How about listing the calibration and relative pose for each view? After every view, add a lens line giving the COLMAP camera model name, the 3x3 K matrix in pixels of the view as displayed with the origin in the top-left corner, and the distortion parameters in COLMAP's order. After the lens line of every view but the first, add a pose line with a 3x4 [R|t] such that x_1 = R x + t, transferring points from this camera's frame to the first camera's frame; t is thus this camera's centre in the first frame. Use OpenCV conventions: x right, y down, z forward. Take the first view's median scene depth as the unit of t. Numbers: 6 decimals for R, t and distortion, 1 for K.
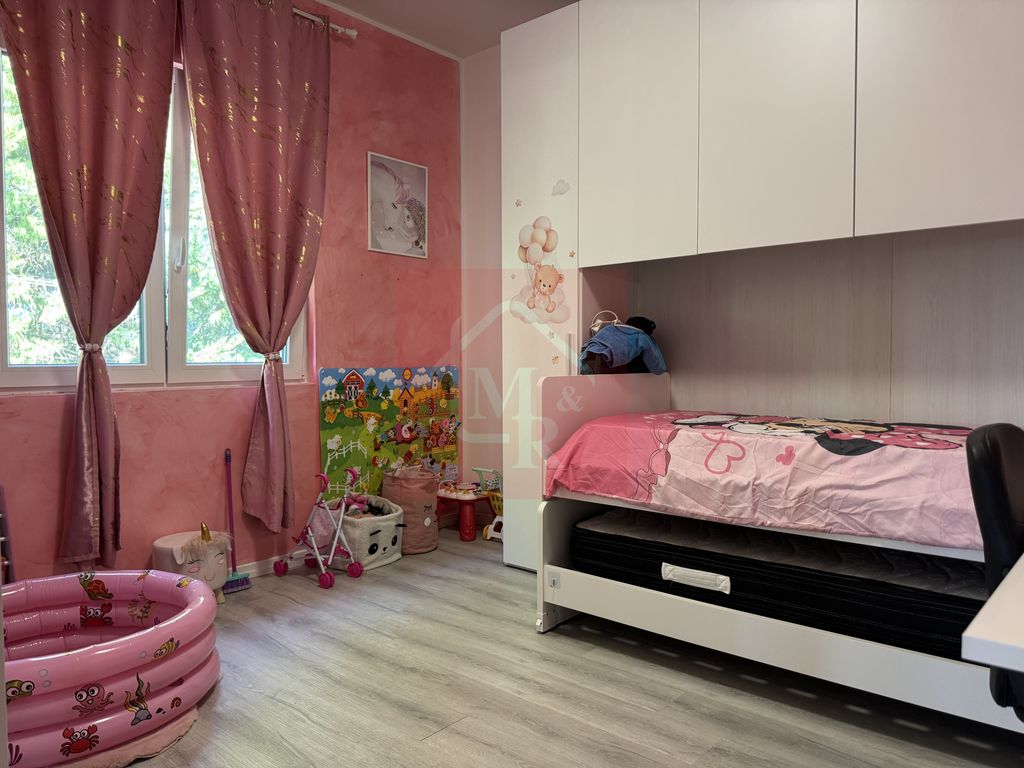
lens RADIAL K [[729.2, 0, 513.9], [0, 729.2, 380.6], [0, 0, 1]] dist [0.037047, -0.045399]
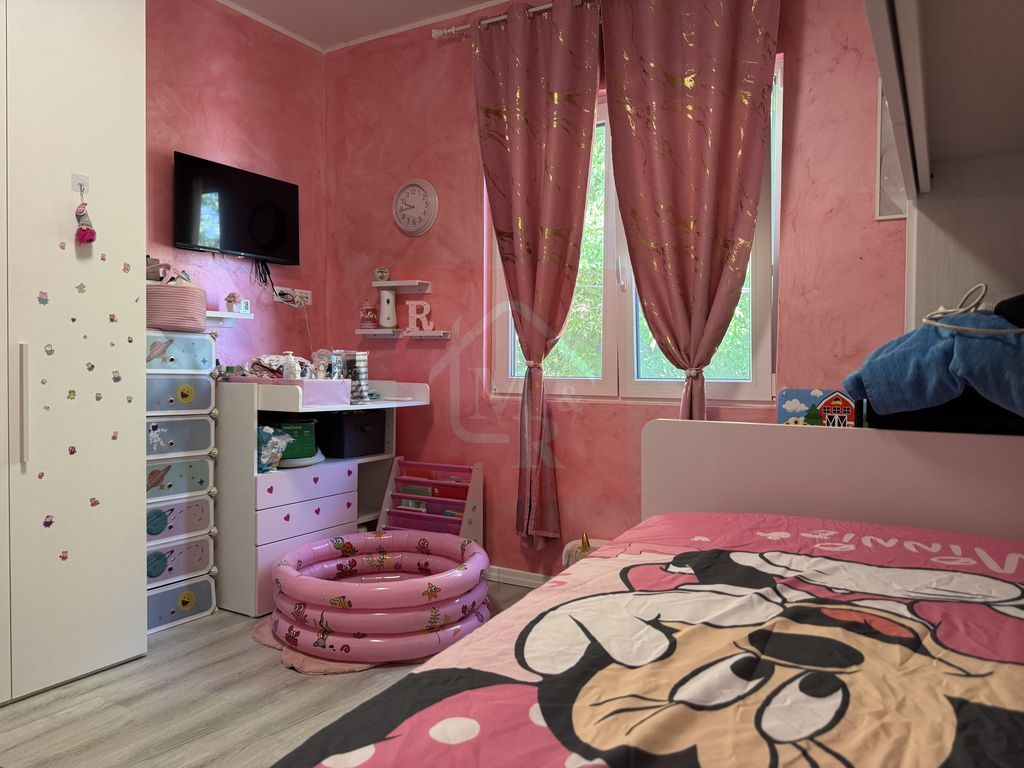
lens RADIAL K [[722.7, 0, 513.5], [0, 722.7, 381.3], [0, 0, 1]] dist [0.106263, -0.157737]
pose [[0.178098, 0.035201, -0.983383, 0.525411], [-0.032922, 0.999014, 0.029798, -0.044657], [0.983462, 0.027068, 0.179081, 0.670160]]
